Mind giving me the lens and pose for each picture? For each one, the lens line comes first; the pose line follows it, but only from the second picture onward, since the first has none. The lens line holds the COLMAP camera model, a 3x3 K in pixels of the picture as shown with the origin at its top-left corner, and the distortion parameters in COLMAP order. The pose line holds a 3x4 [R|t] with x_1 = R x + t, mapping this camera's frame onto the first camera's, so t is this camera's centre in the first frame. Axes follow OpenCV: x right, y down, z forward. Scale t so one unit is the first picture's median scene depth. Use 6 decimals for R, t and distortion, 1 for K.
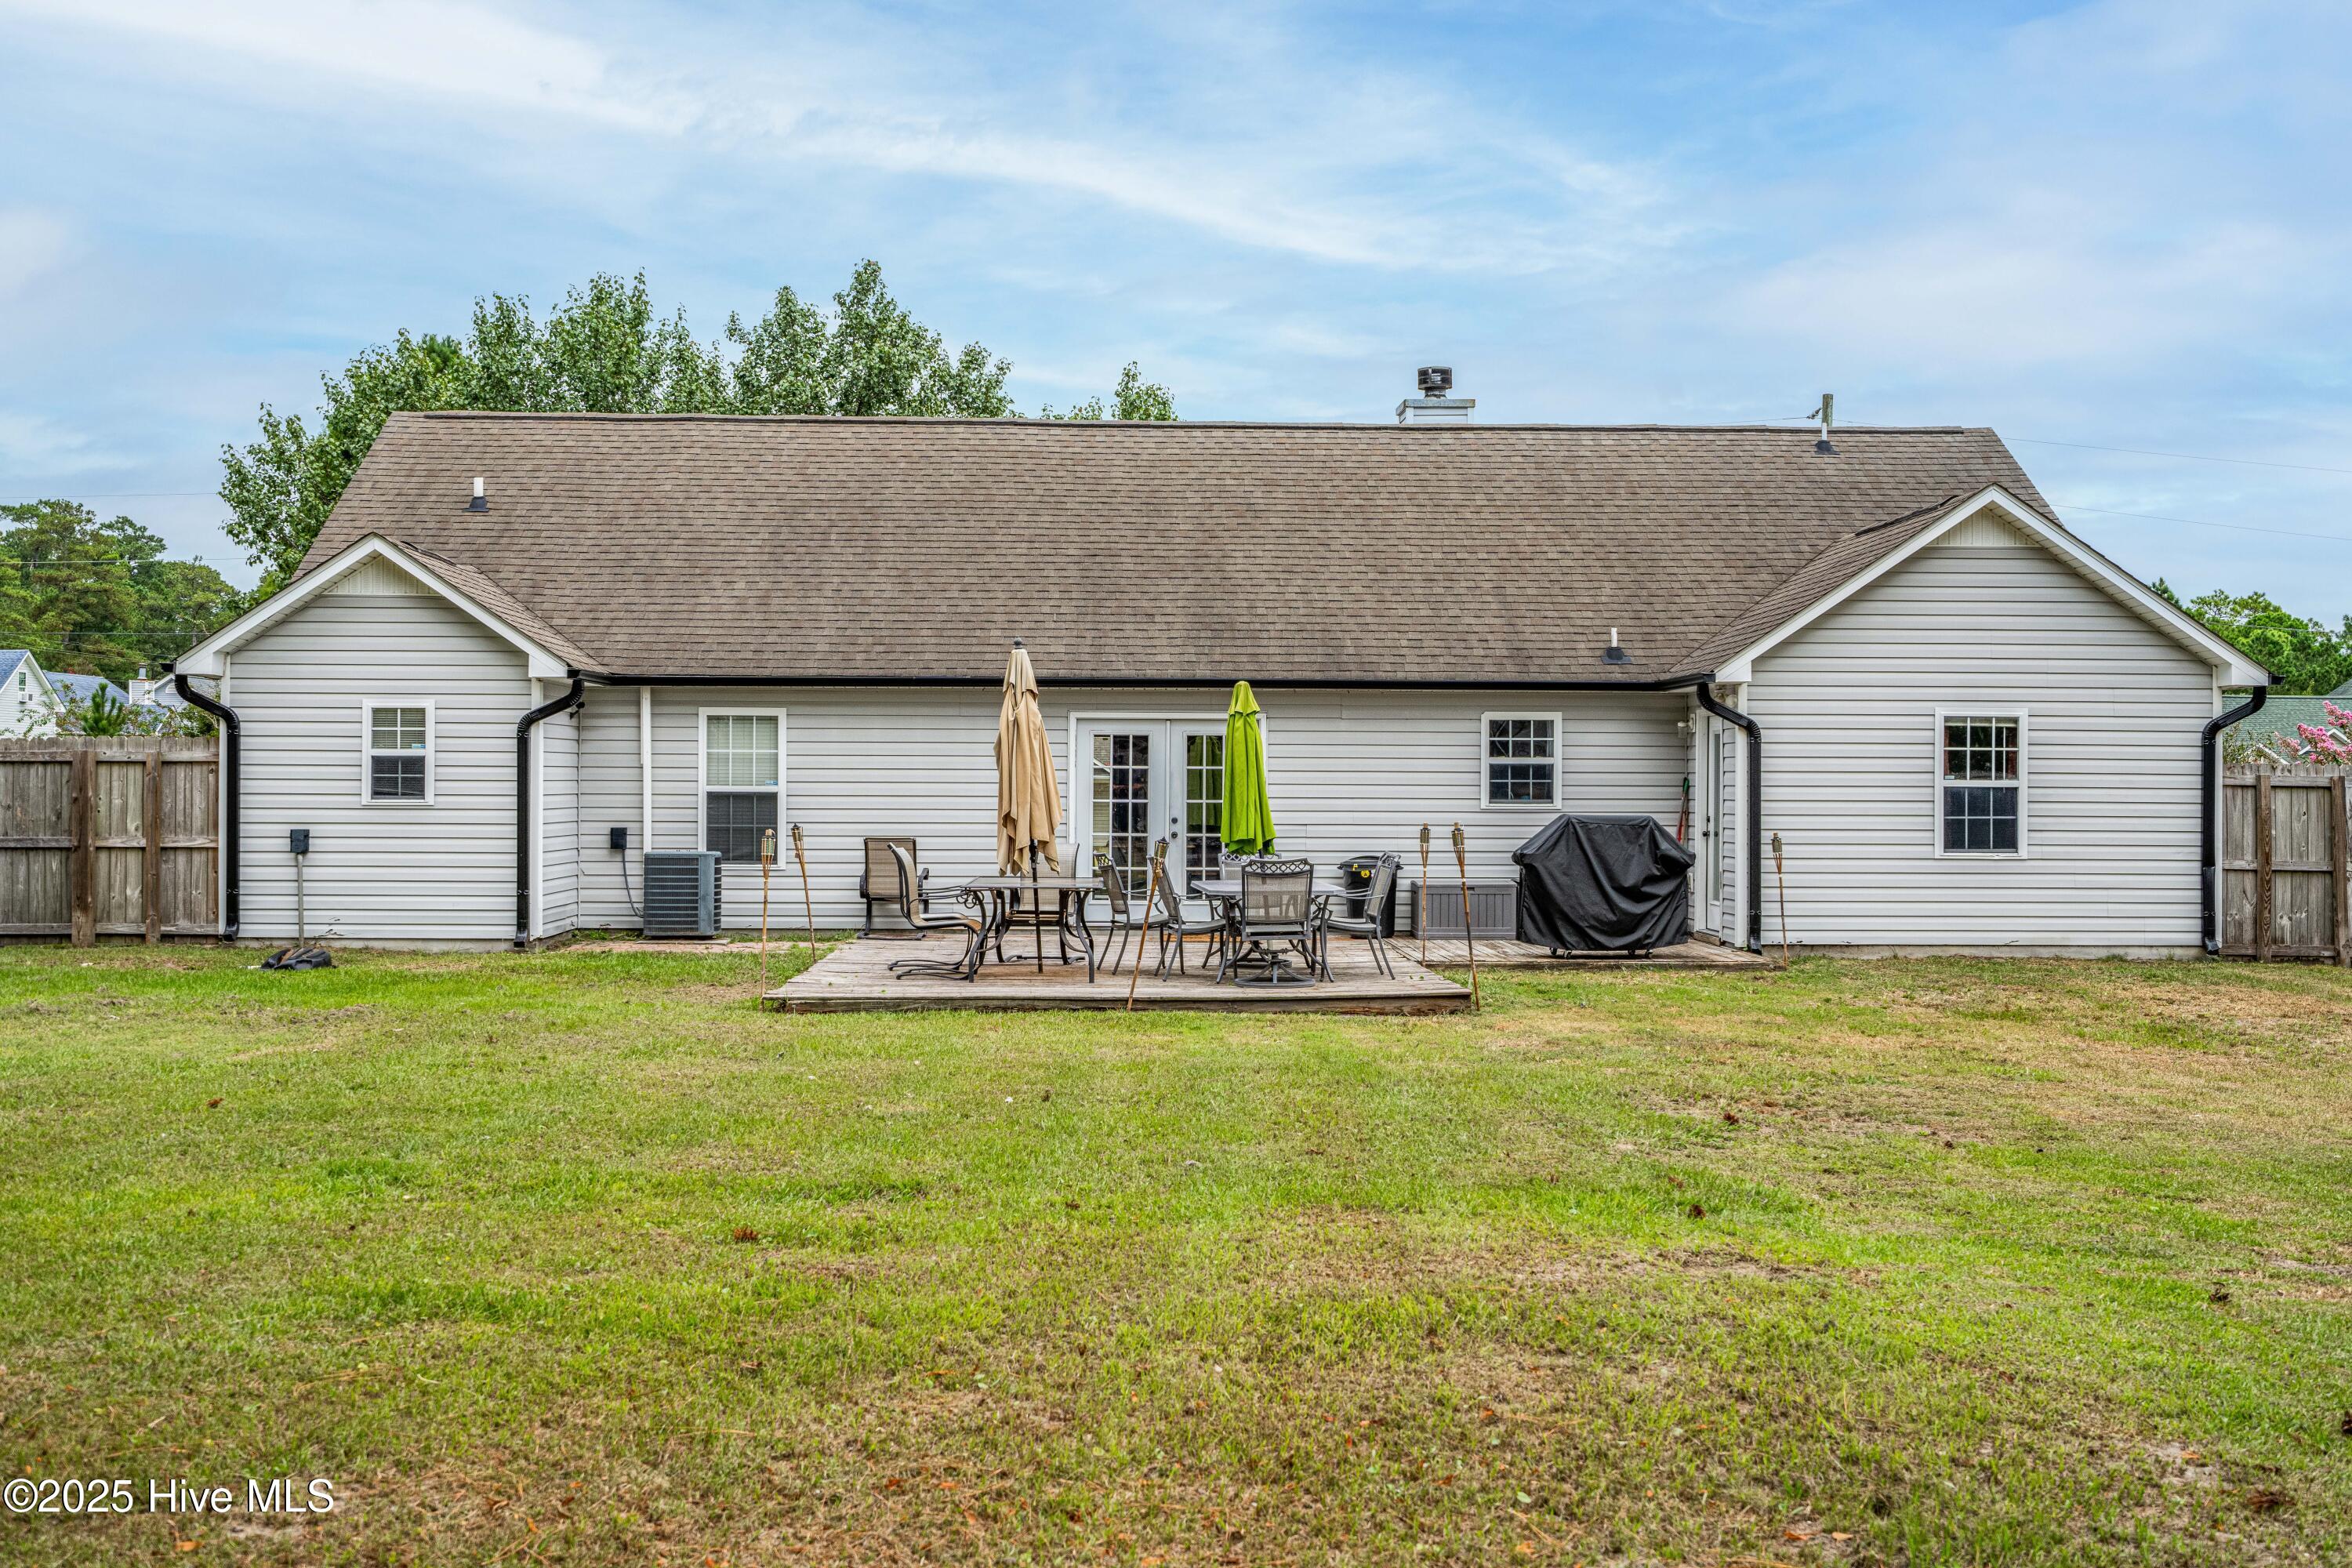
lens RADIAL K [[2343.0, 0, 1177.5], [0, 2343.0, 783.0], [0, 0, 1]] dist [-0.006745, 0.000000]
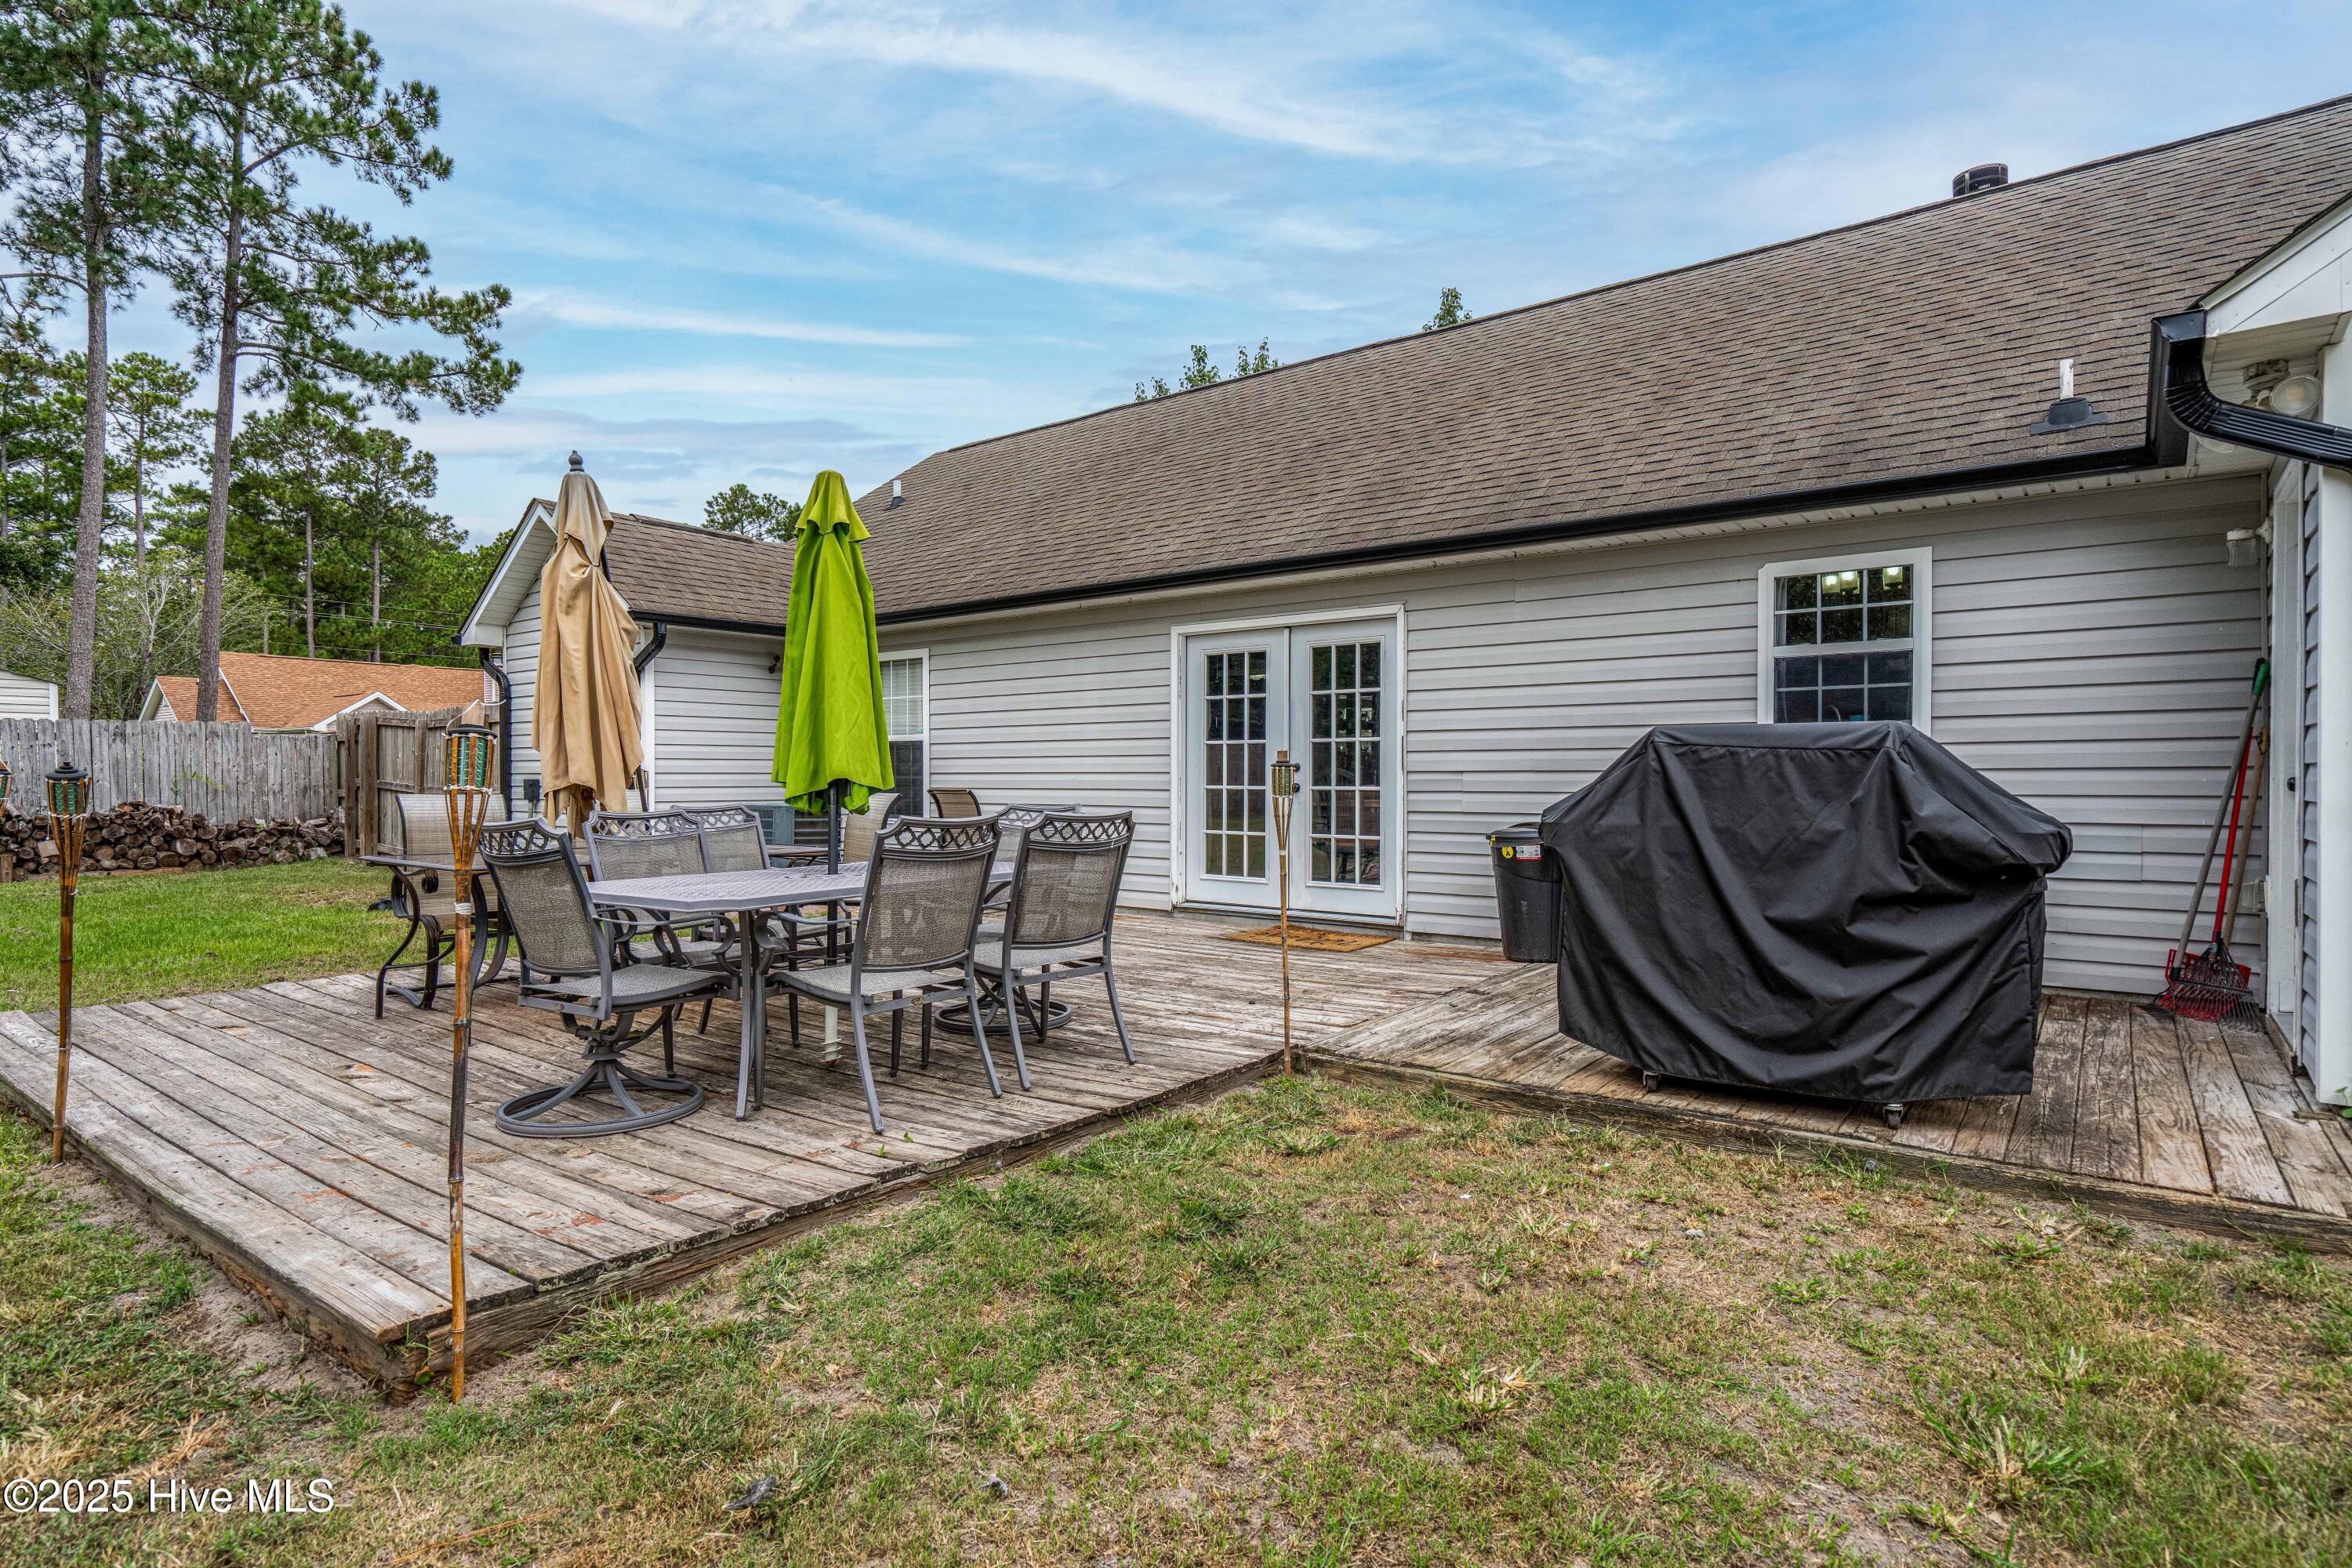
lens RADIAL K [[1217.1, 0, 1178.7], [0, 1217.1, 793.5], [0, 0, 1]] dist [0.006166, 0.000827]
pose [[0.774067, 0.003154, -0.633096, 0.220504], [0.005219, 0.999922, 0.011362, 0.020774], [0.633082, -0.012099, 0.773990, 0.743338]]
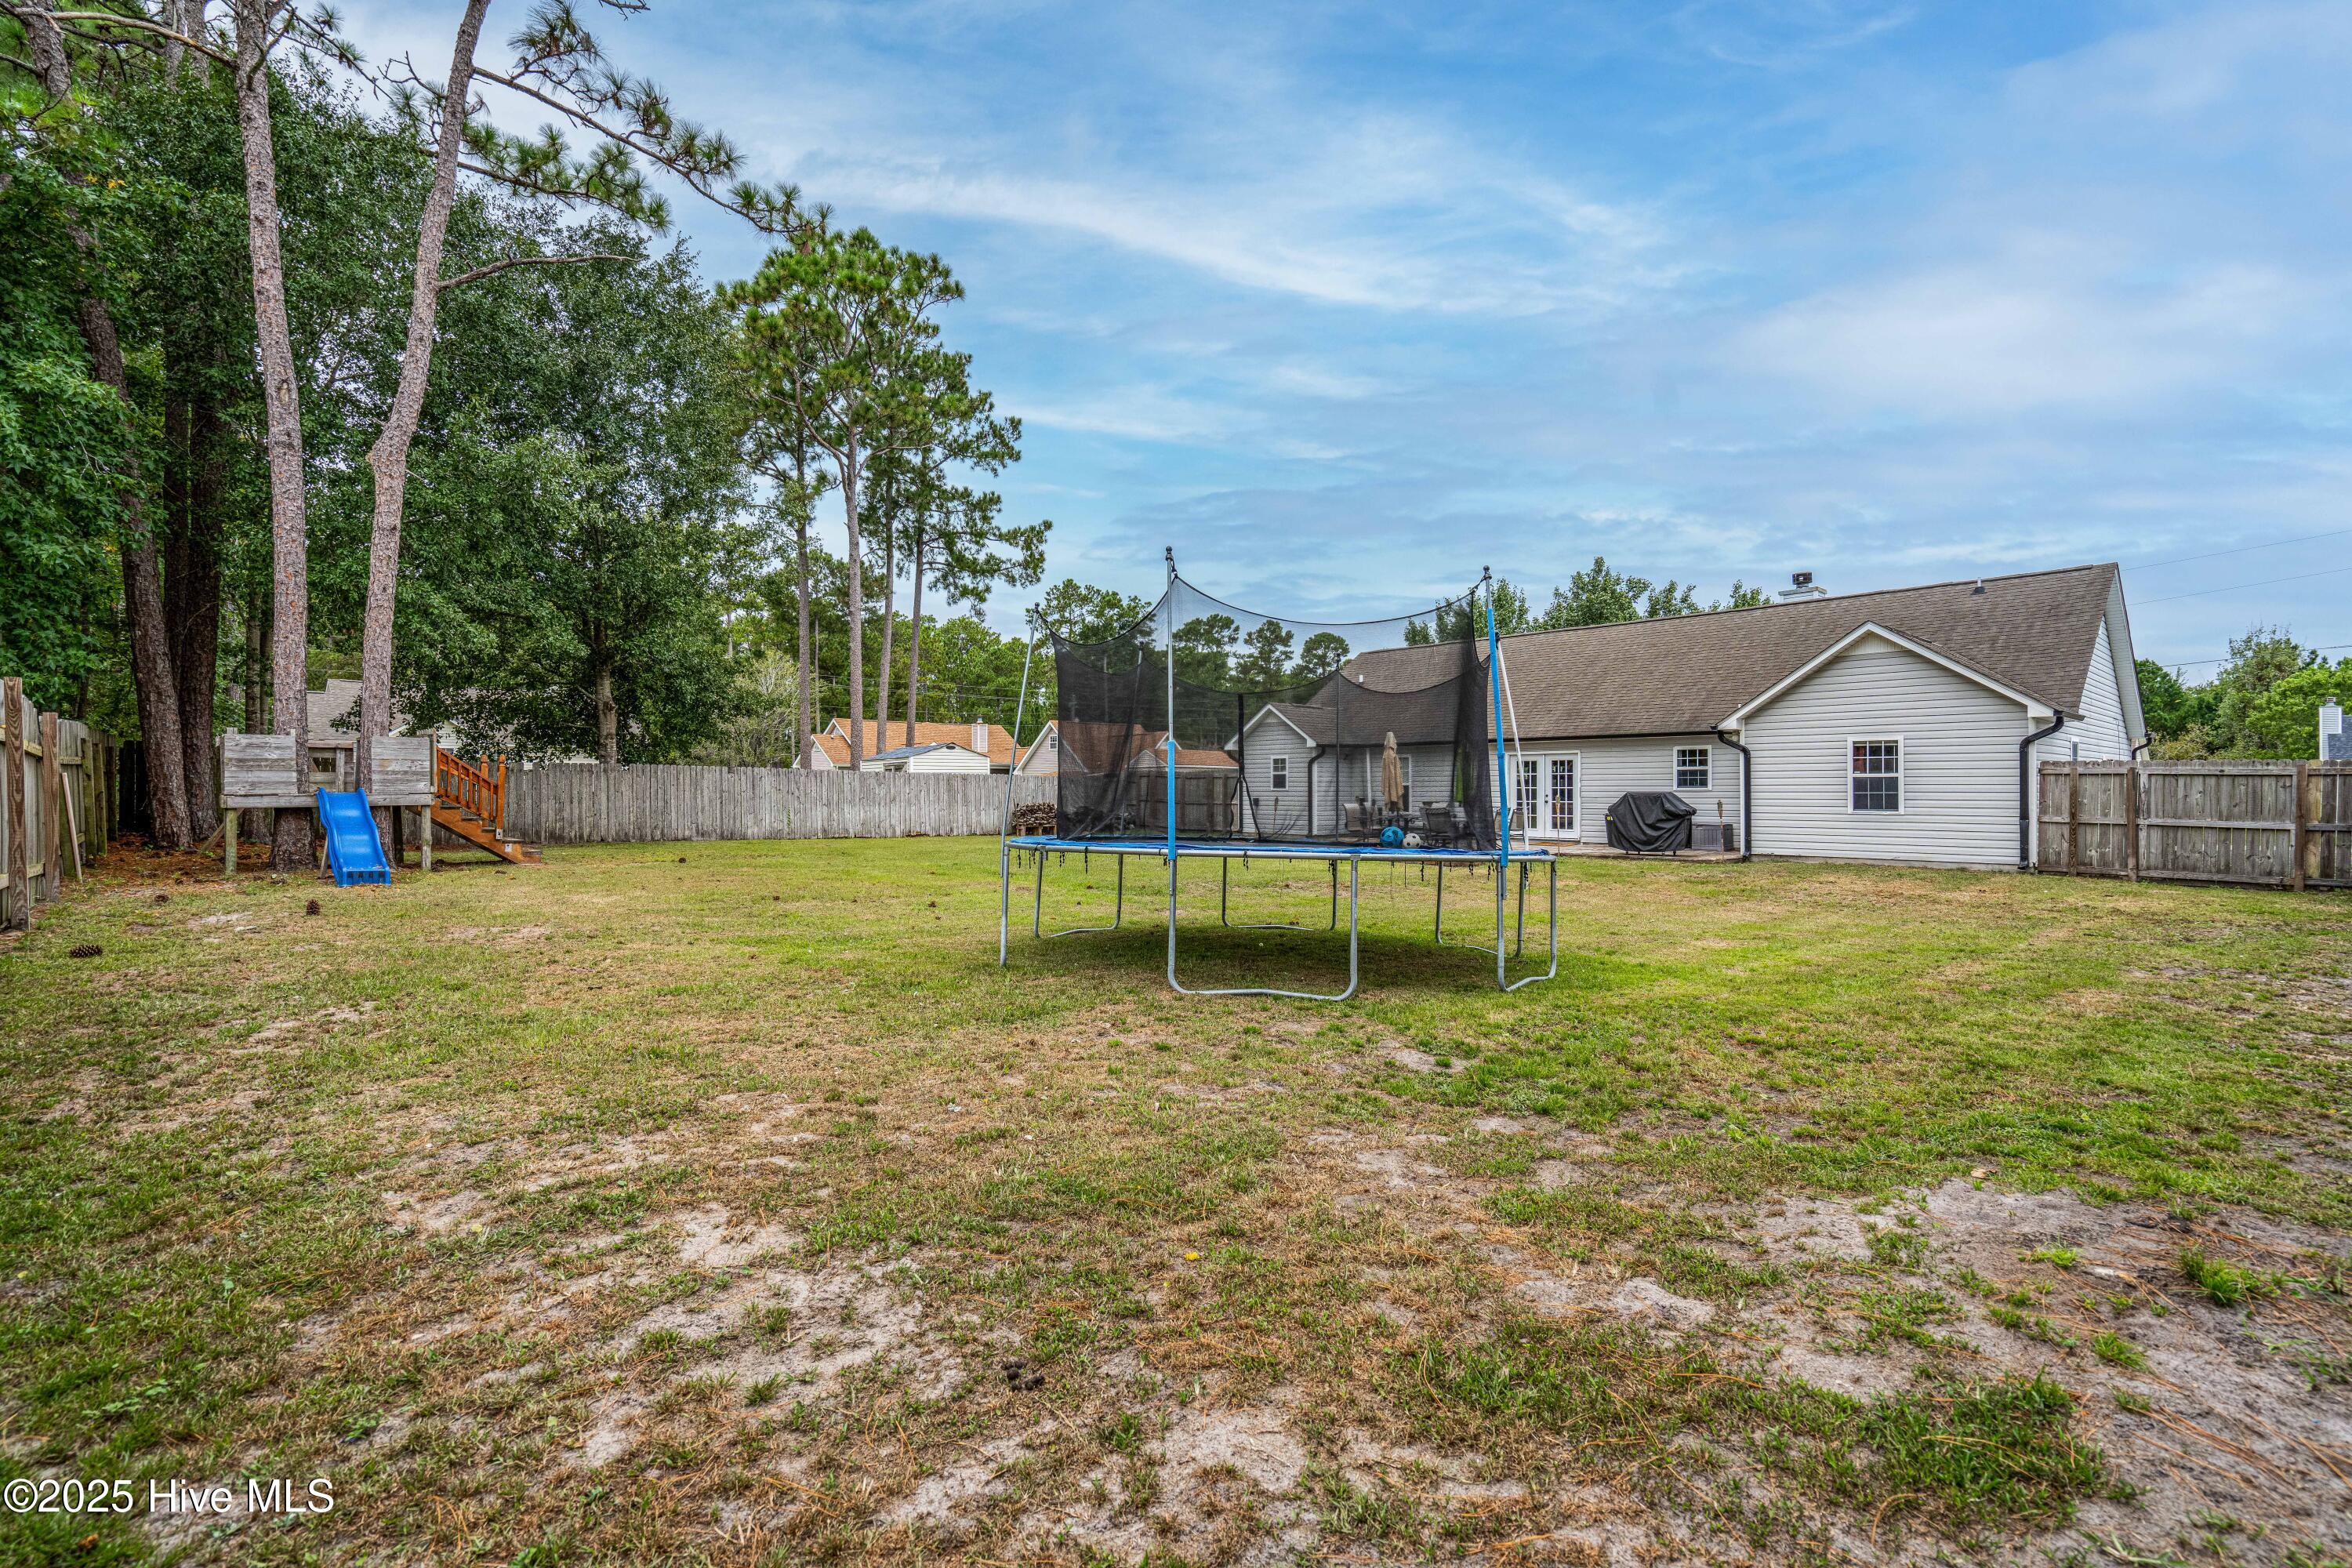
lens RADIAL K [[1068.4, 0, 1176.3], [0, 1068.4, 793.0], [0, 0, 1]] dist [0.003625, -0.001213]
pose [[0.654650, -0.003582, -0.755924, 0.626965], [0.007408, 0.999971, 0.001677, 0.009085], [0.755896, -0.006697, 0.654658, -0.014380]]
